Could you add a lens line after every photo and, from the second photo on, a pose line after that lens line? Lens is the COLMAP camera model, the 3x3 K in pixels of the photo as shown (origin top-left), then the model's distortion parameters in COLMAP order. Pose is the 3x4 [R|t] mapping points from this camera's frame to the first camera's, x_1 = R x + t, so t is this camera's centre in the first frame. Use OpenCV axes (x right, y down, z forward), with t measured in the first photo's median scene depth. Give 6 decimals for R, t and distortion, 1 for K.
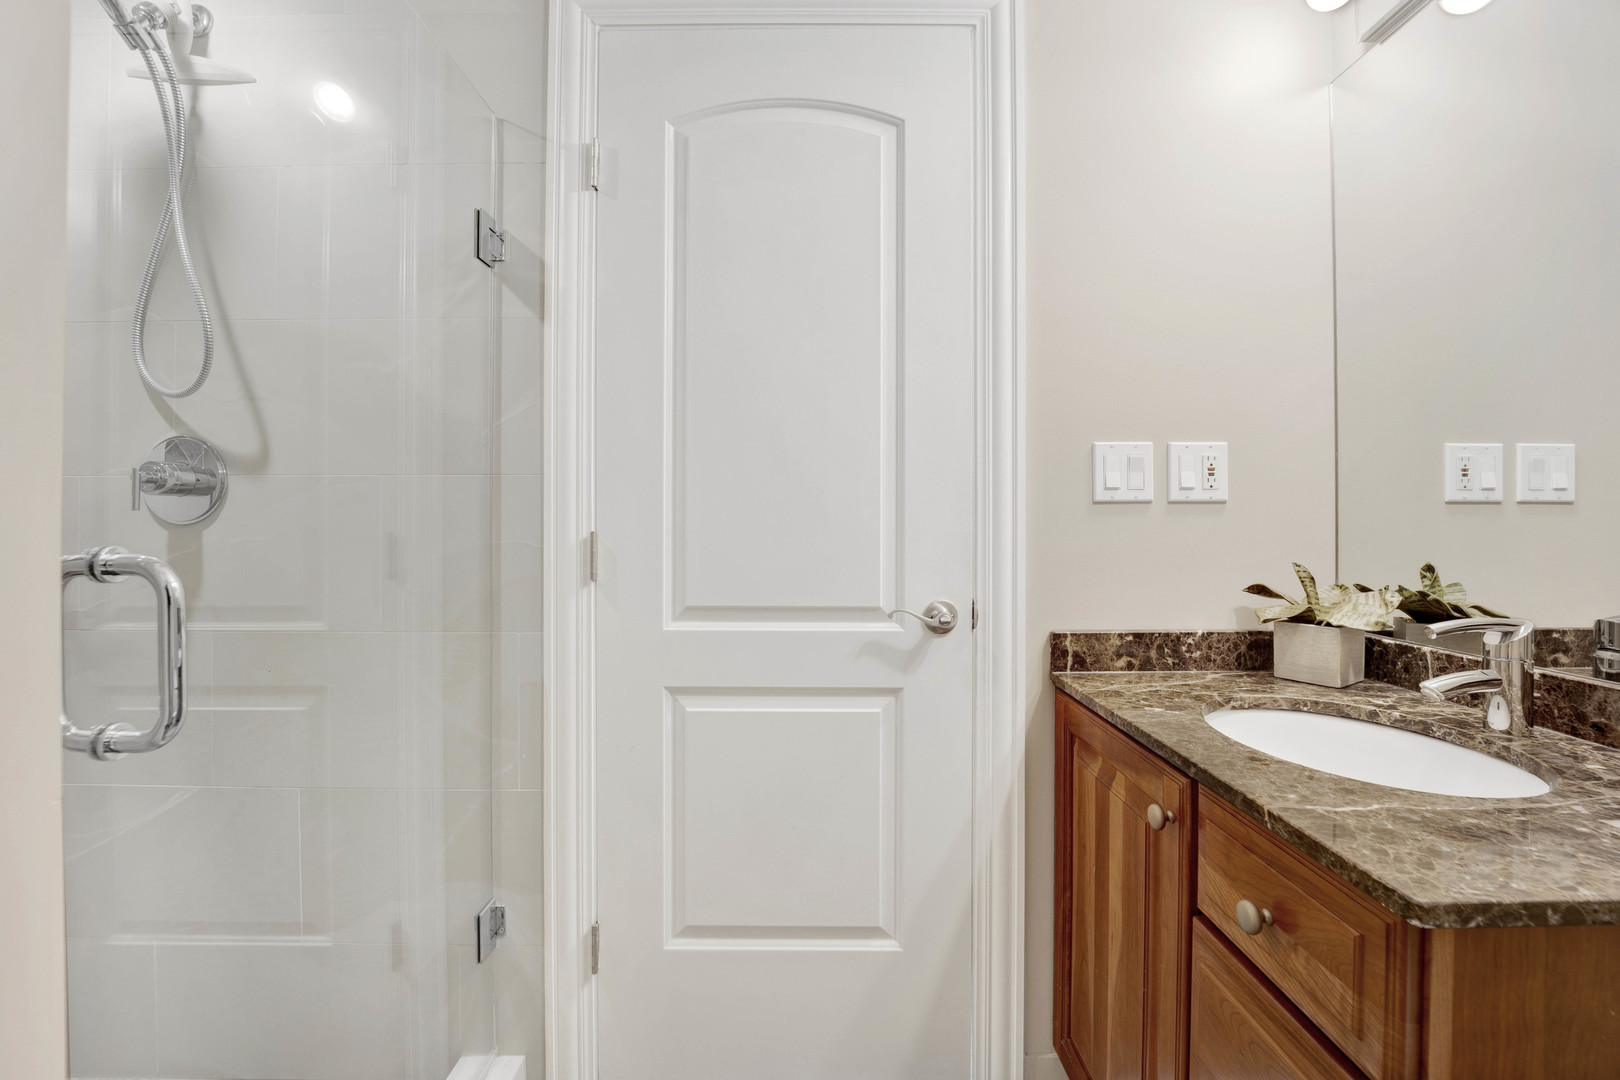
lens RADIAL K [[670.2, 0, 808.9], [0, 670.2, 531.6], [0, 0, 1]] dist [-0.021904, -0.000038]
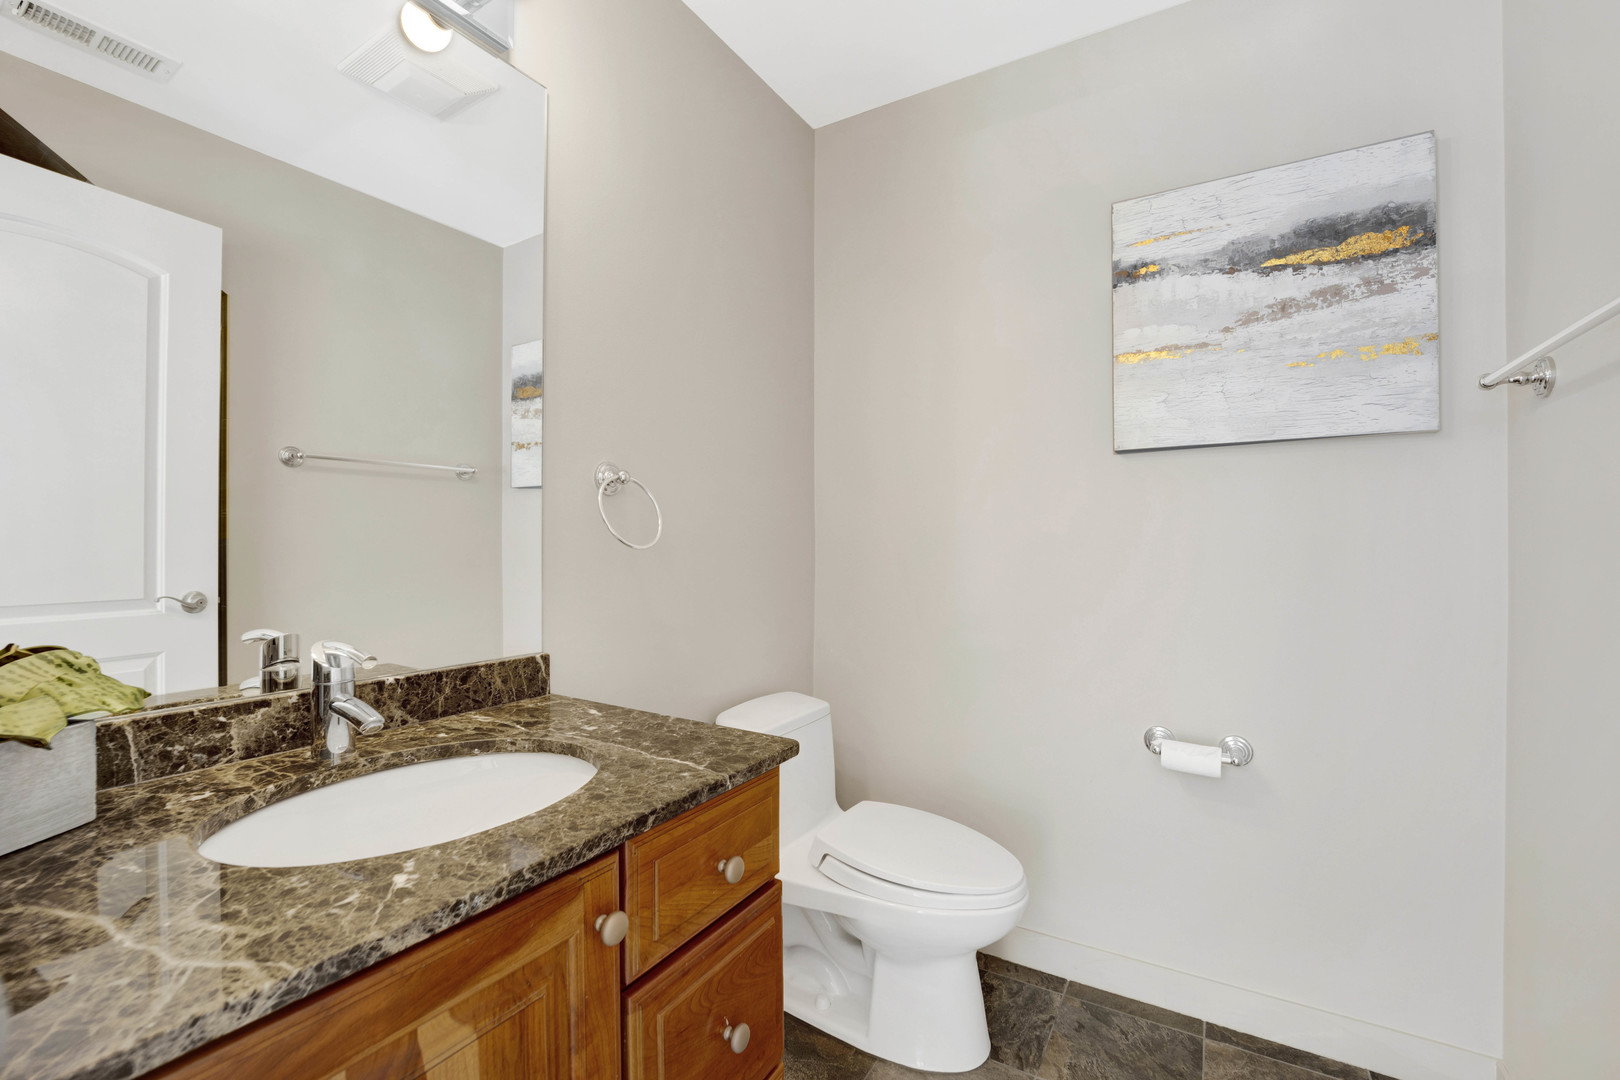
lens RADIAL K [[670.2, 0, 803.9], [0, 670.2, 540.6], [0, 0, 1]] dist [-0.021904, -0.000038]
pose [[-0.856397, 0.001980, 0.516314, -0.074037], [0.003049, 0.999995, 0.001222, -0.020480], [-0.516309, 0.002621, -0.856399, 1.987415]]
